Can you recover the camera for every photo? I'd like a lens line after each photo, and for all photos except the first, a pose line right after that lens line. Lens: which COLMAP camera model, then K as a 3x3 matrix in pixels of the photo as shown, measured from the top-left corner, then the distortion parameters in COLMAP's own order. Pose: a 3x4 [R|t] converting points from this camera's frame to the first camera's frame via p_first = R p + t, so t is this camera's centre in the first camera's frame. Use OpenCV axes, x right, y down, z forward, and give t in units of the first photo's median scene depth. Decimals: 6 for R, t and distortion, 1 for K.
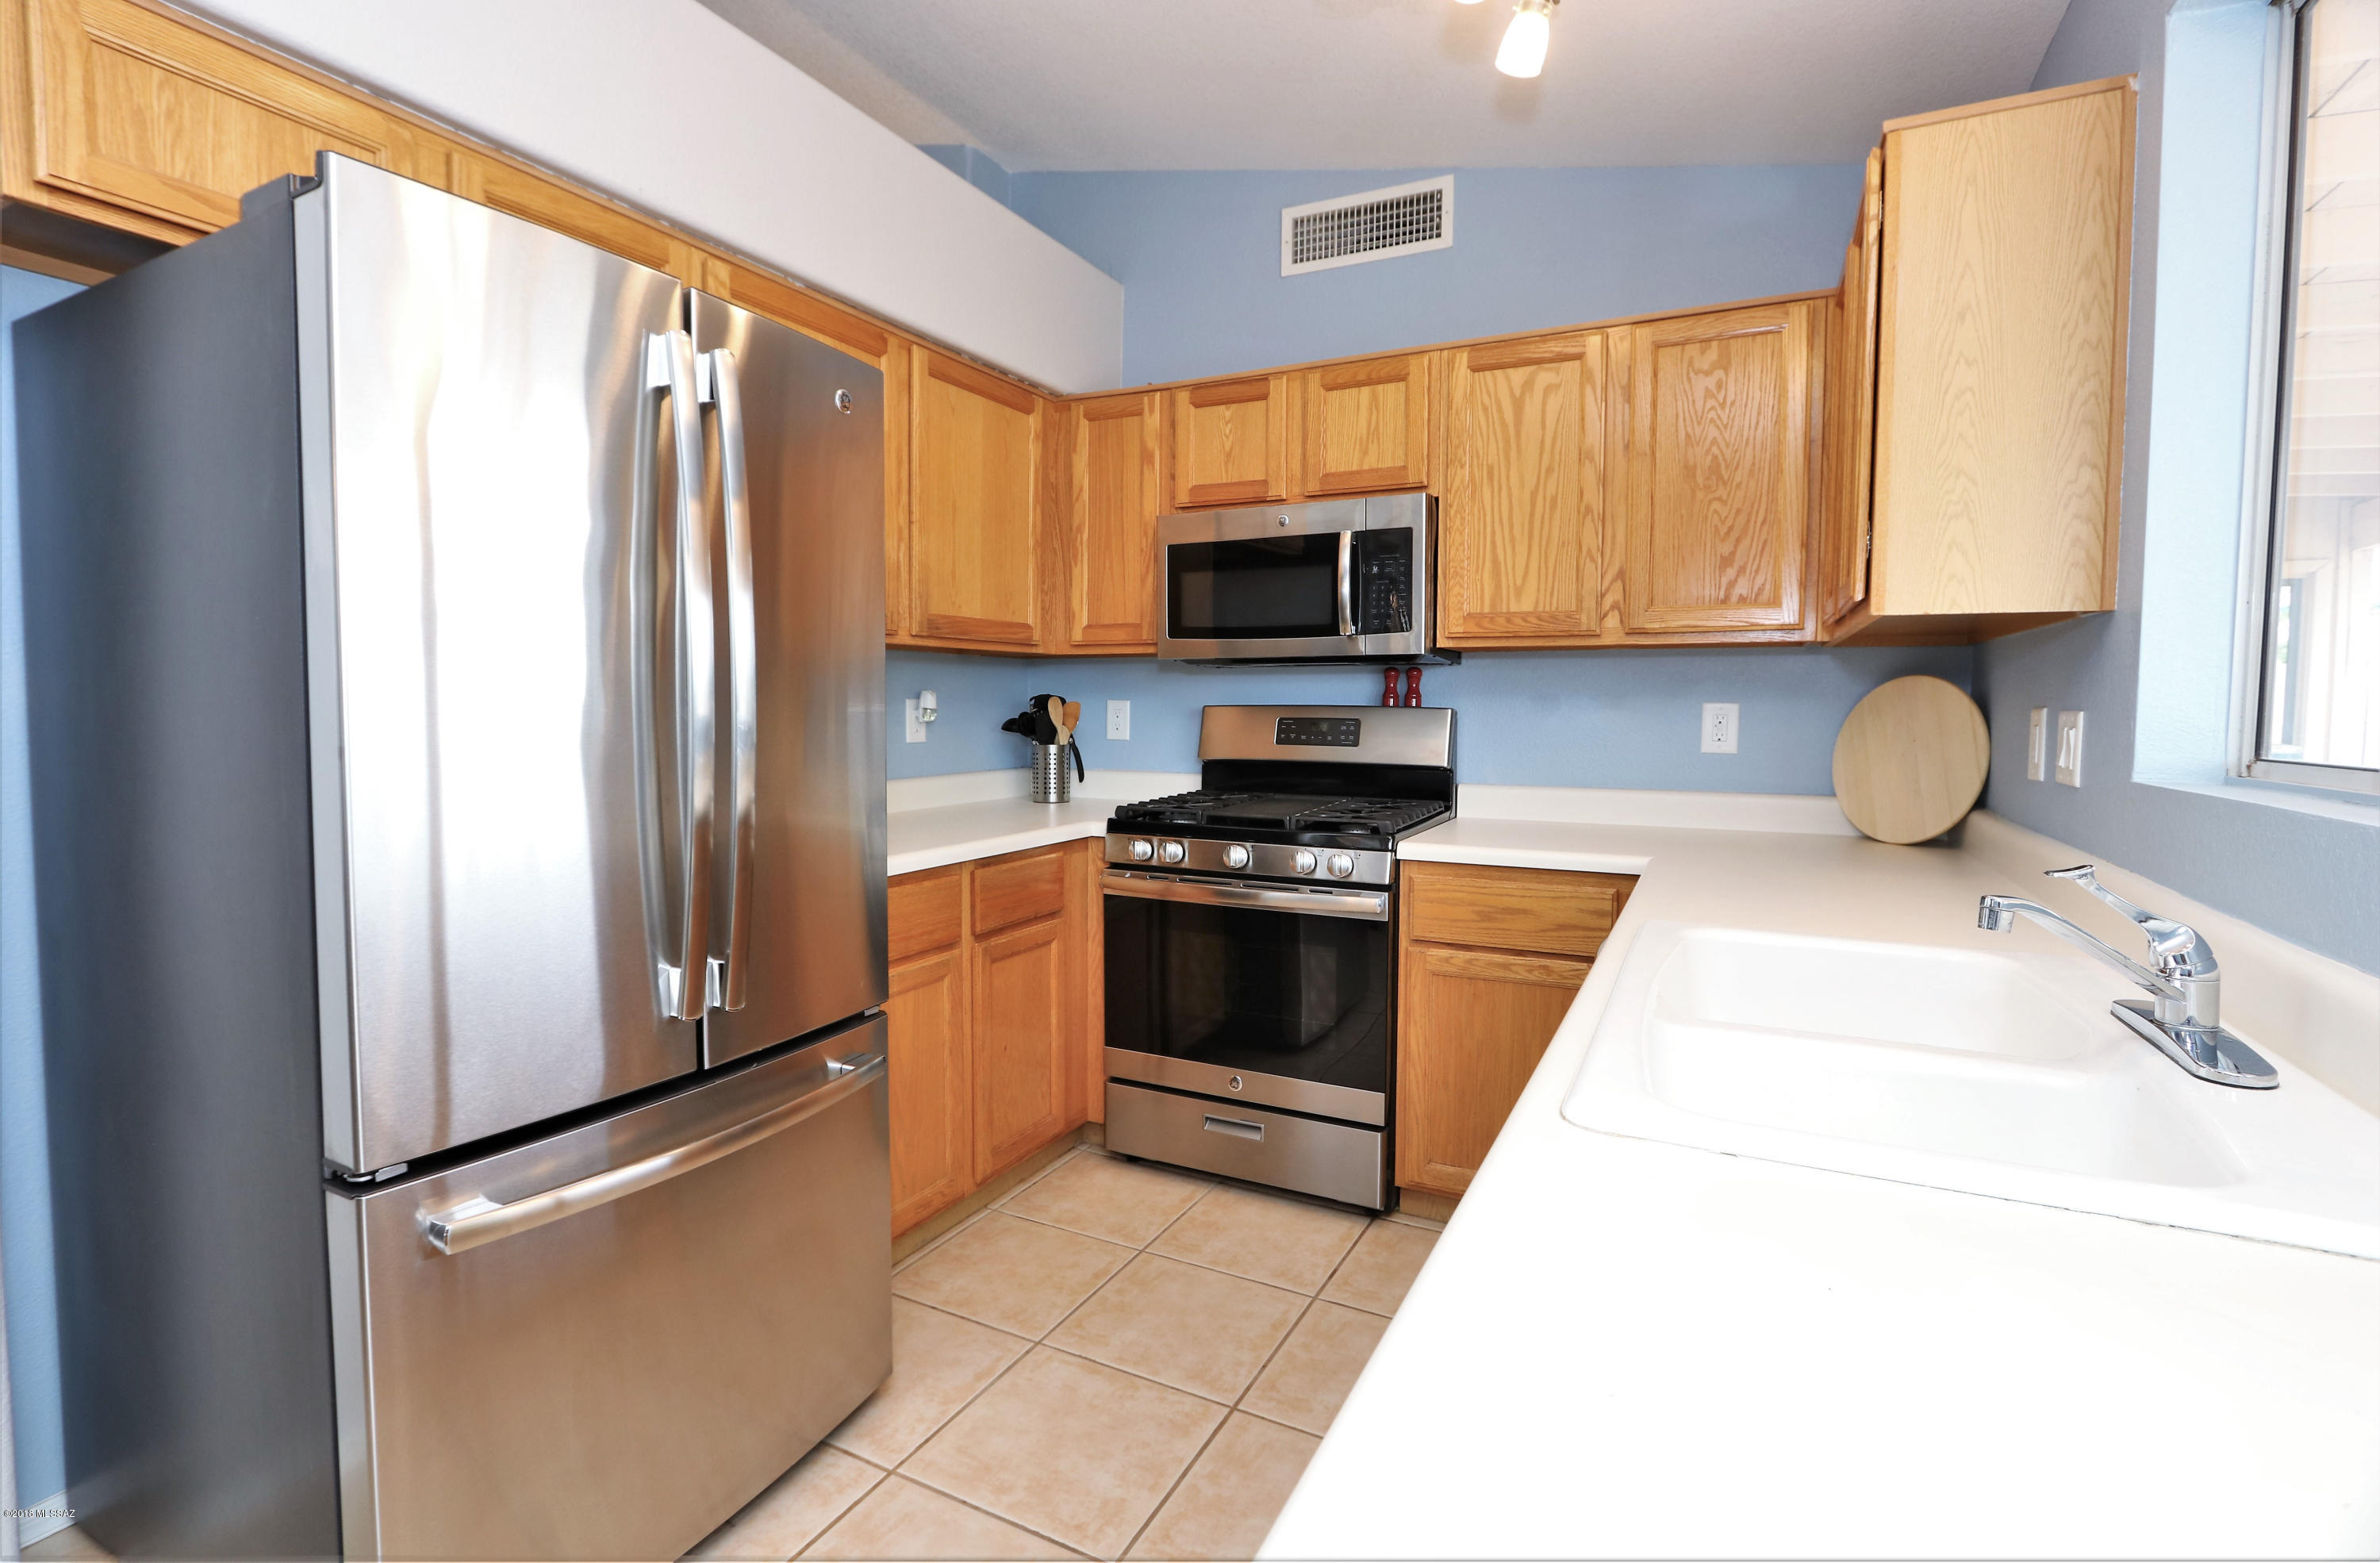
lens RADIAL K [[1101.1, 0, 1153.7], [0, 1101.1, 760.6], [0, 0, 1]] dist [-0.028122, 0.004219]
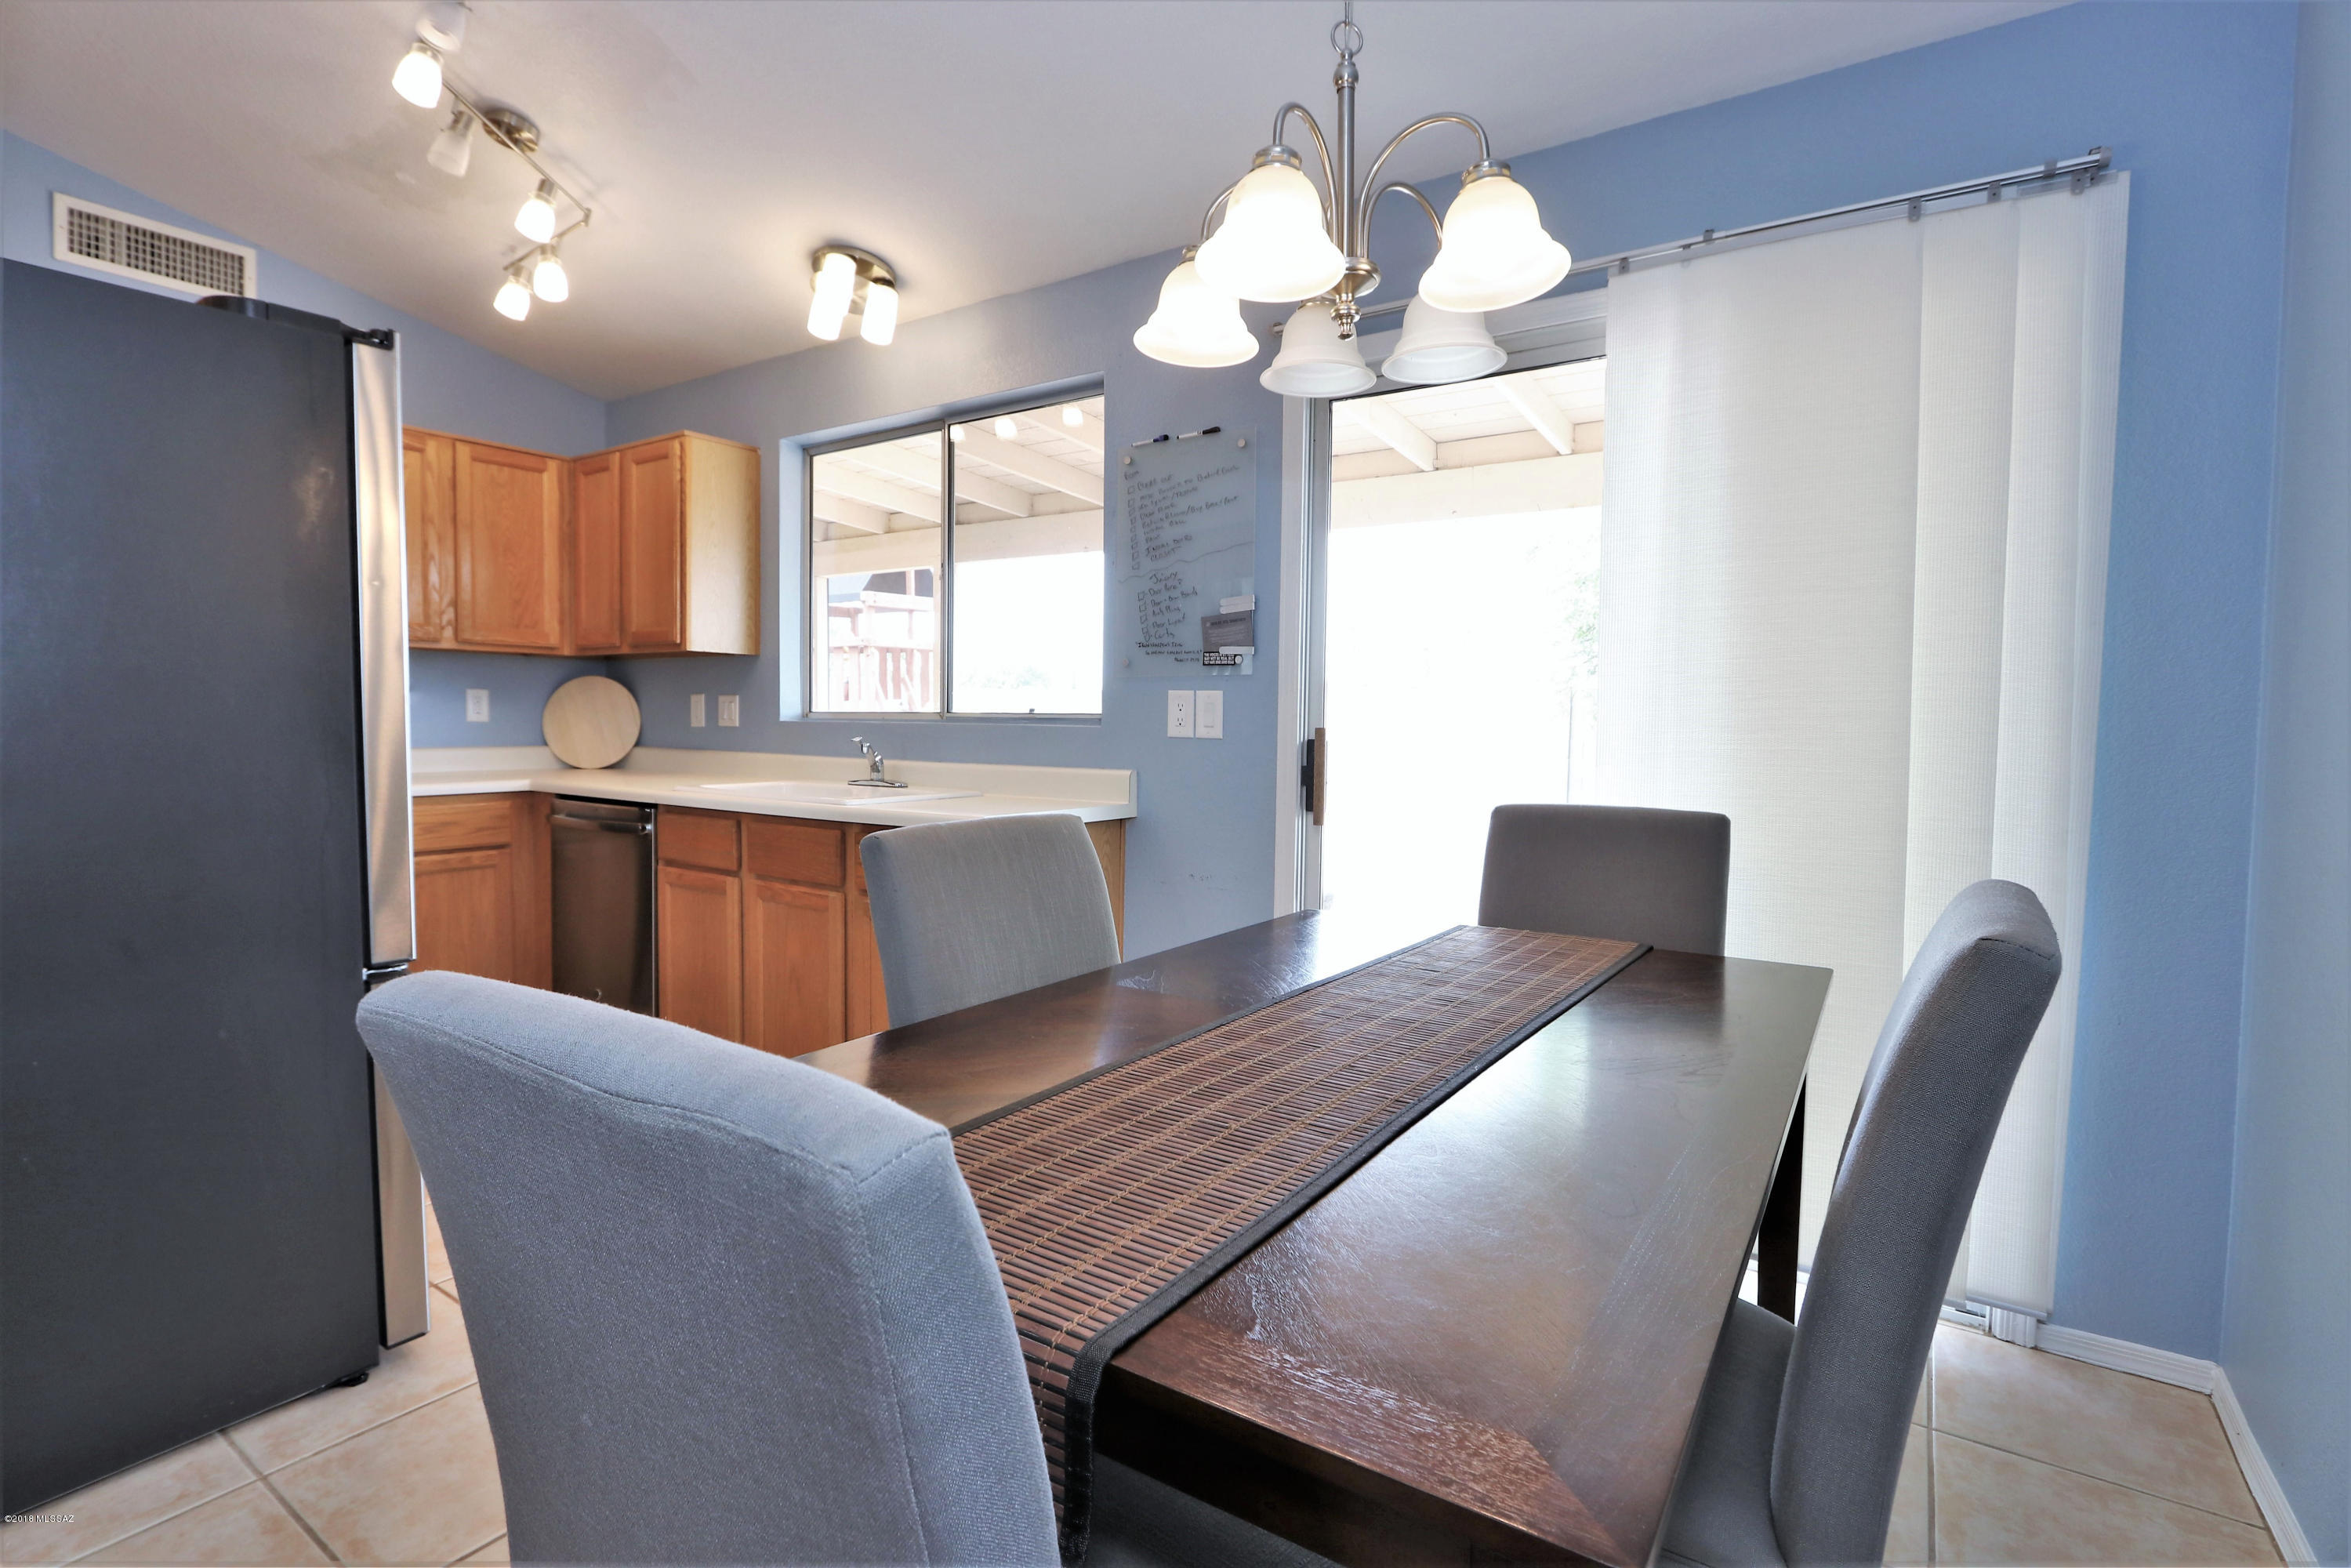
lens RADIAL K [[1126.1, 0, 1175.5], [0, 1126.1, 784.0], [0, 0, 1]] dist [-0.017957, -0.000023]
pose [[0.095991, -0.062971, 0.993388, -1.006273], [0.041798, 0.997372, 0.059184, 0.030602], [-0.994504, 0.035840, 0.098371, -0.136920]]
